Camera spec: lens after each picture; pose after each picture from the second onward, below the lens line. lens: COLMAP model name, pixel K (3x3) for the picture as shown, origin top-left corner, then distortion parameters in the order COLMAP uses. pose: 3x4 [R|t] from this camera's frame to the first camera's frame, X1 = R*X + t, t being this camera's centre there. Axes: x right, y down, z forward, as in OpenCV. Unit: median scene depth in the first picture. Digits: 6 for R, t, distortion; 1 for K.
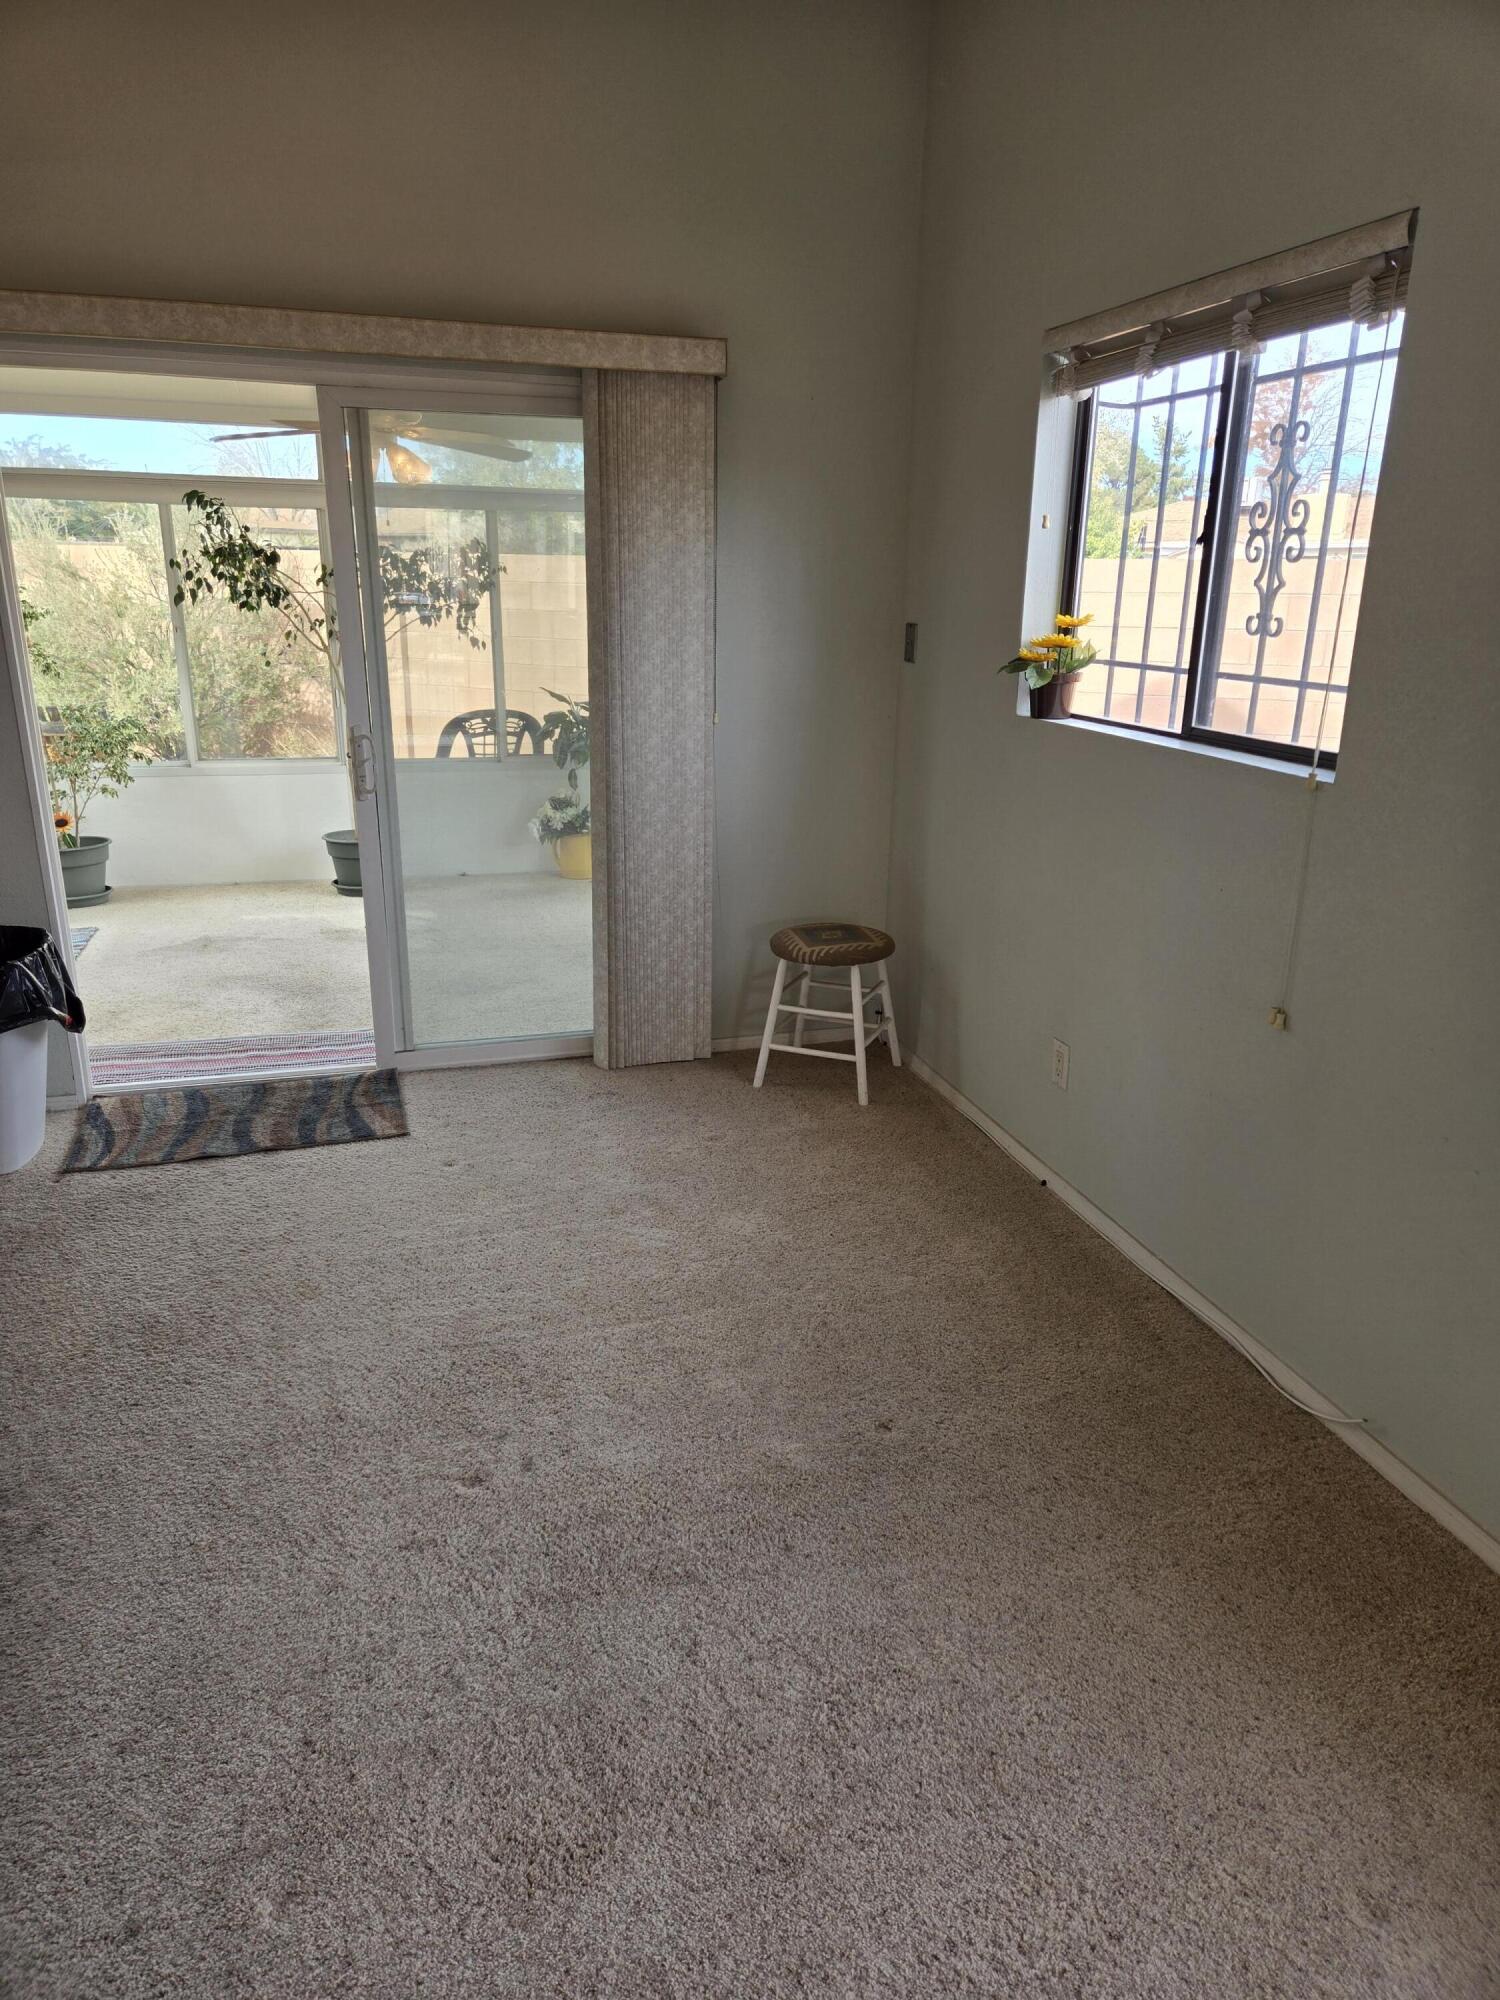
lens RADIAL K [[1336.3, 0, 748.8], [0, 1336.3, 986.8], [0, 0, 1]] dist [0.082971, -0.072339]
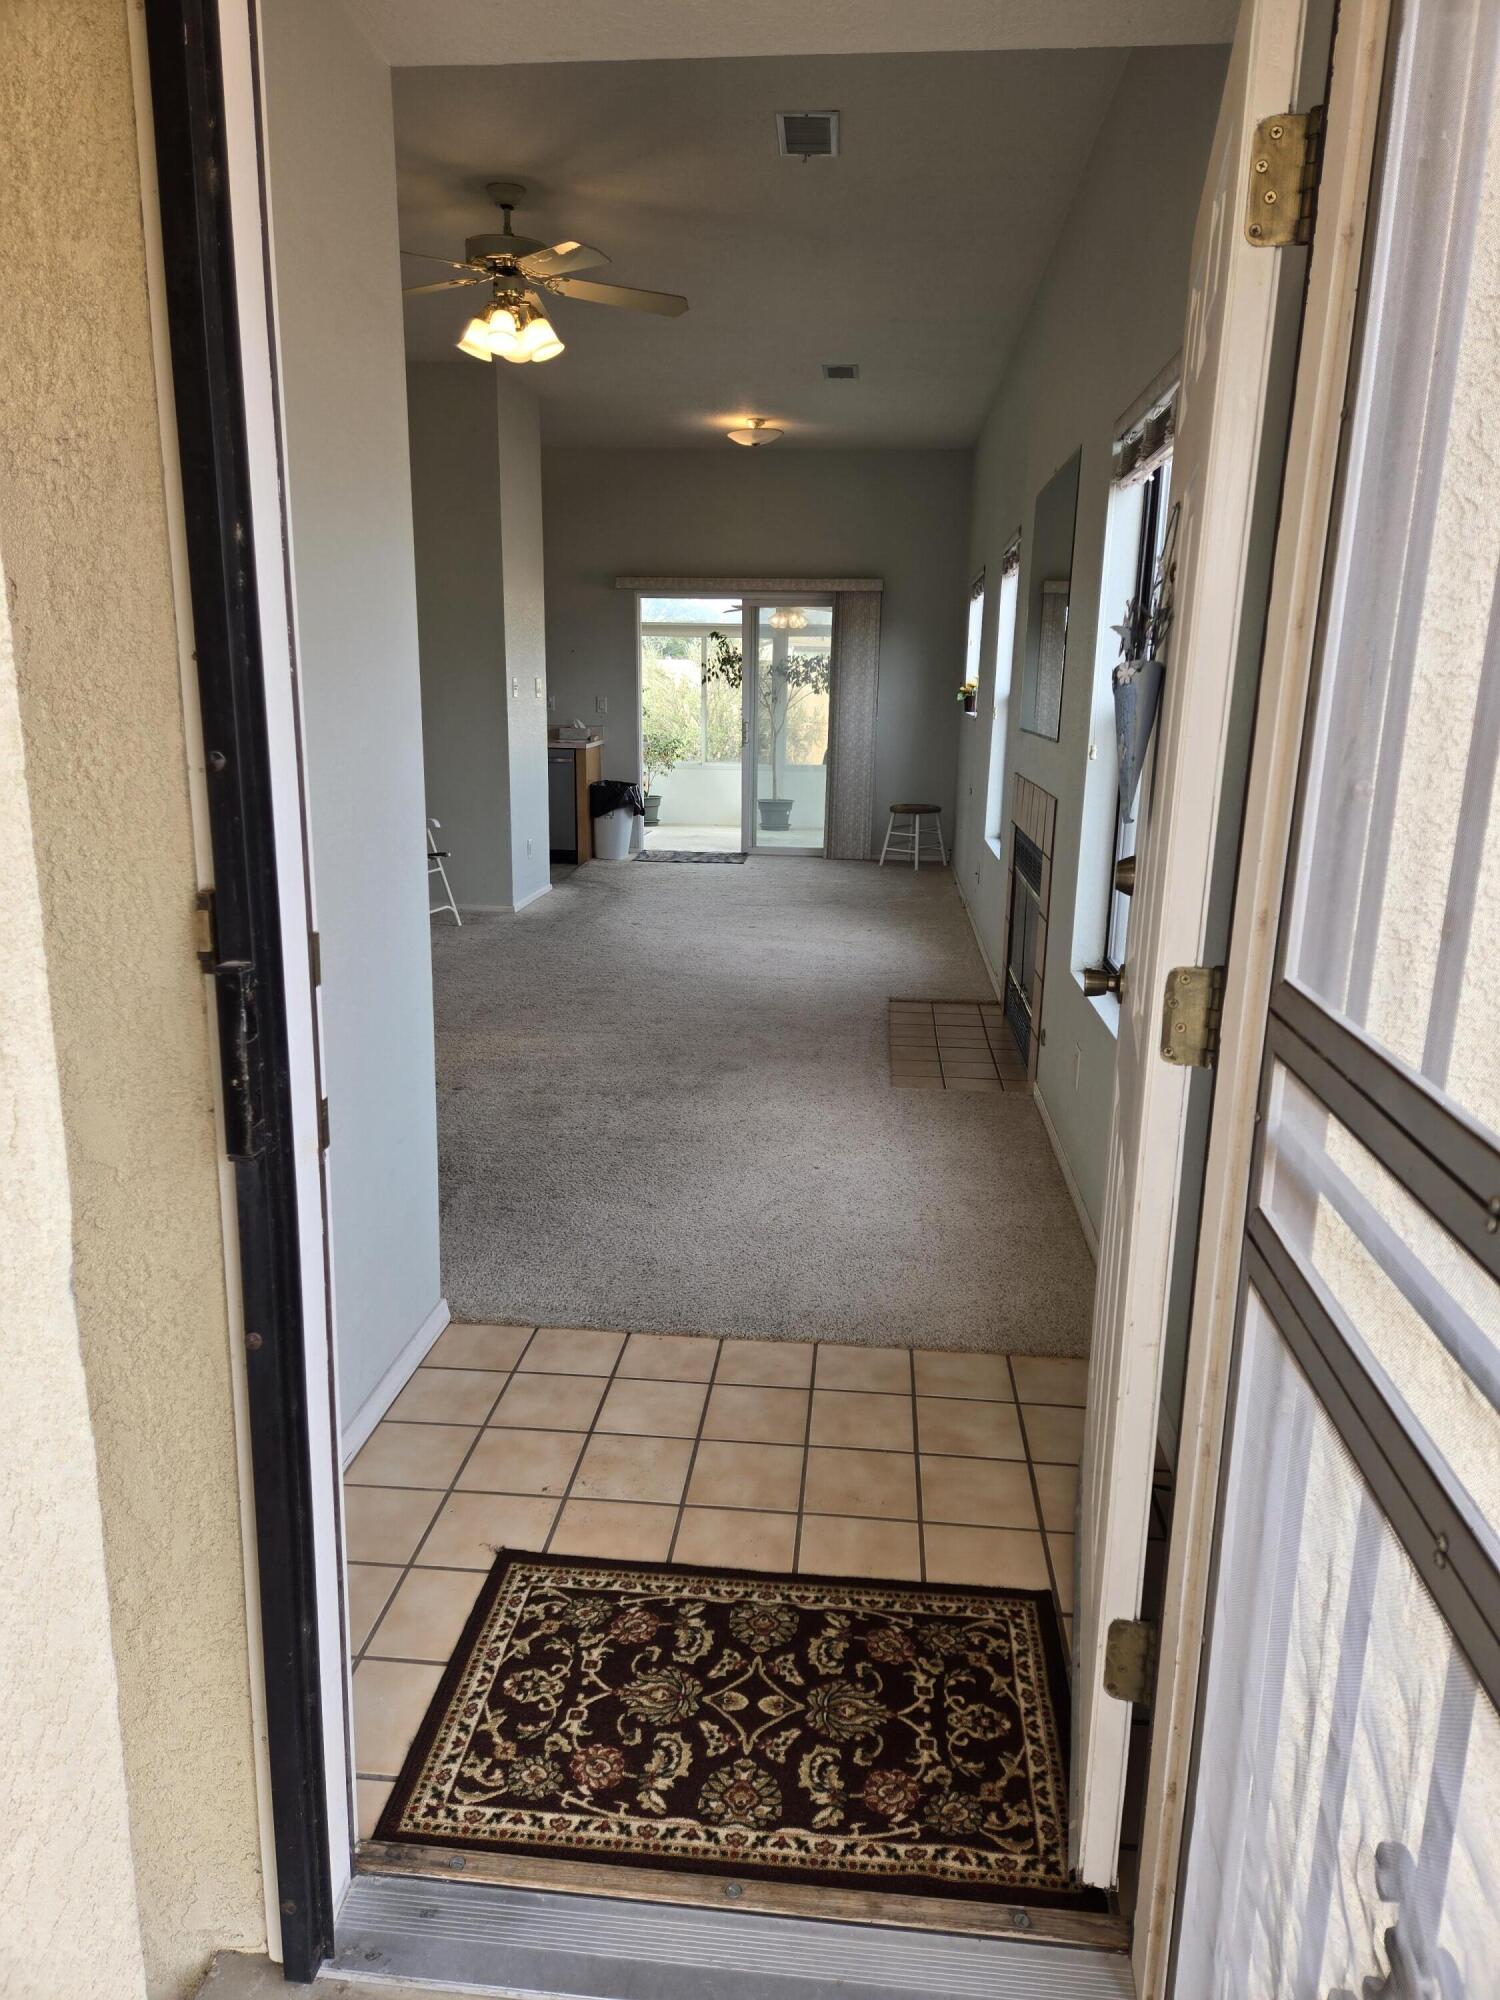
lens RADIAL K [[1340.6, 0, 750.0], [0, 1340.6, 1000.0], [0, 0, 1]] dist [0.074347, -0.065143]
pose [[0.927688, 0.089238, -0.362534, 0.709159], [-0.114218, 0.992294, -0.048019, 0.470804], [0.355456, 0.085955, 0.930733, -1.389620]]
